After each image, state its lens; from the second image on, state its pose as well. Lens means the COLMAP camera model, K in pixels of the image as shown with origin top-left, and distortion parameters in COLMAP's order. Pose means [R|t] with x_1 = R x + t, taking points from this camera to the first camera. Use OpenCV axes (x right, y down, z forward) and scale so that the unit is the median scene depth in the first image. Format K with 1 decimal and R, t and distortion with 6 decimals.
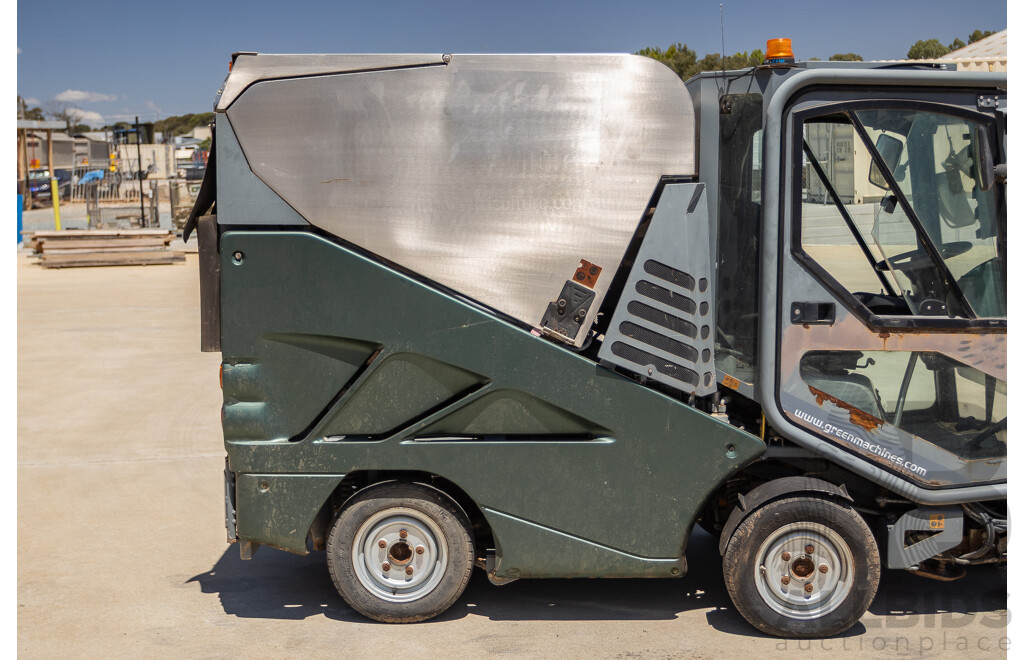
lens RADIAL K [[1398.7, 0, 511.7], [0, 1398.7, 329.8], [0, 0, 1]] dist [-0.022471, 0.000000]
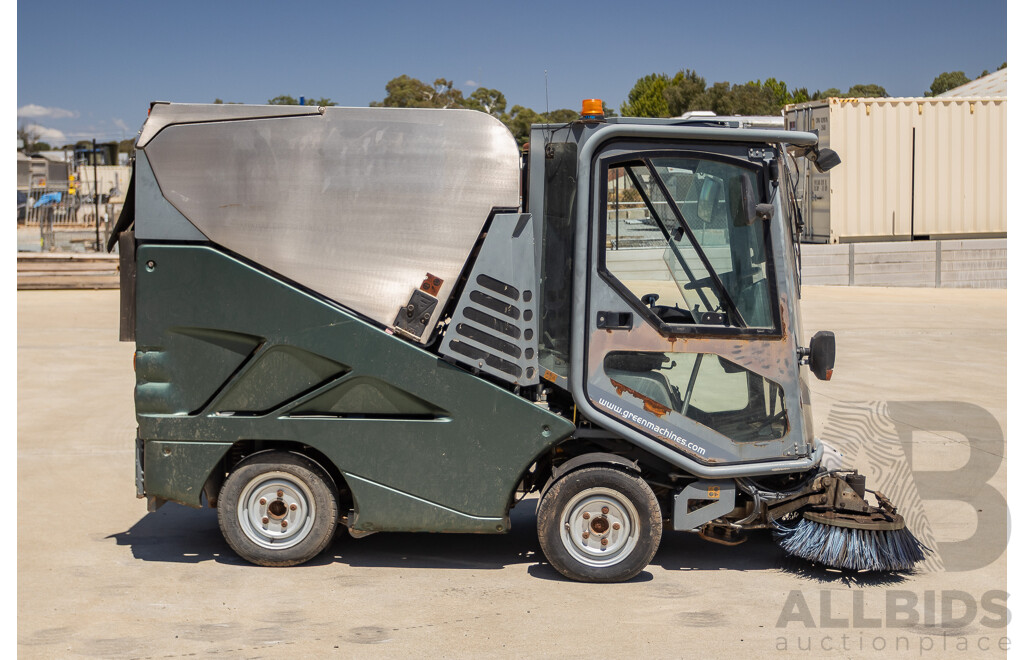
lens RADIAL K [[1528.8, 0, 513.4], [0, 1528.8, 327.1], [0, 0, 1]] dist [-0.025005, 0.000000]
pose [[0.999764, 0.021171, 0.004925, 0.119234], [-0.021002, 0.999264, -0.032104, 0.039179], [-0.005601, 0.031993, 0.999472, -0.351264]]
